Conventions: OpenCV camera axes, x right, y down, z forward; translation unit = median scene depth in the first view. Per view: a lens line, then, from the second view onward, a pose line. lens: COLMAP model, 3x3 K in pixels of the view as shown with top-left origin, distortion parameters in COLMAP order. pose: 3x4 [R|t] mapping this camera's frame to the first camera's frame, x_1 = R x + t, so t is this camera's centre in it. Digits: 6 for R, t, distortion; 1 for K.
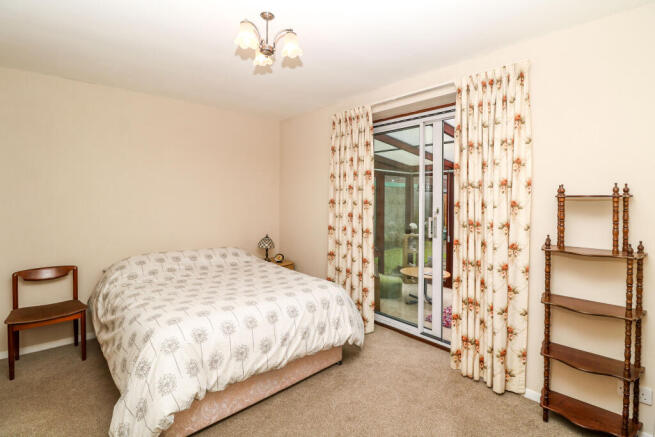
lens RADIAL K [[314.2, 0, 330.9], [0, 314.2, 198.5], [0, 0, 1]] dist [0.001135, 0.000038]
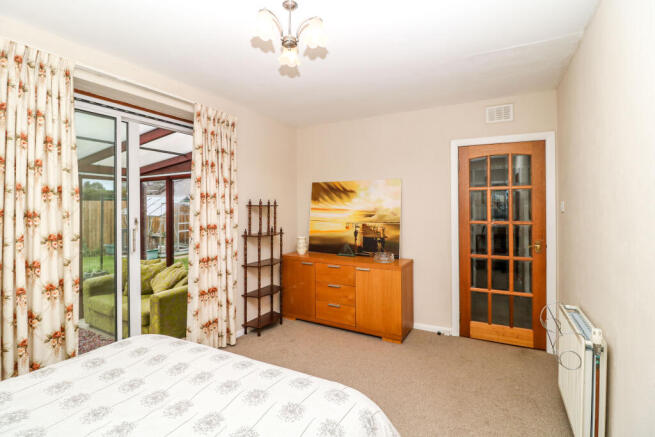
lens RADIAL K [[314.2, 0, 330.9], [0, 314.2, 198.5], [0, 0, 1]] dist [0.001135, 0.000038]
pose [[-0.317789, 0.022143, 0.947903, -0.980936], [0.005125, 0.999753, -0.021636, -0.005267], [-0.948148, -0.002018, -0.317824, 1.068317]]
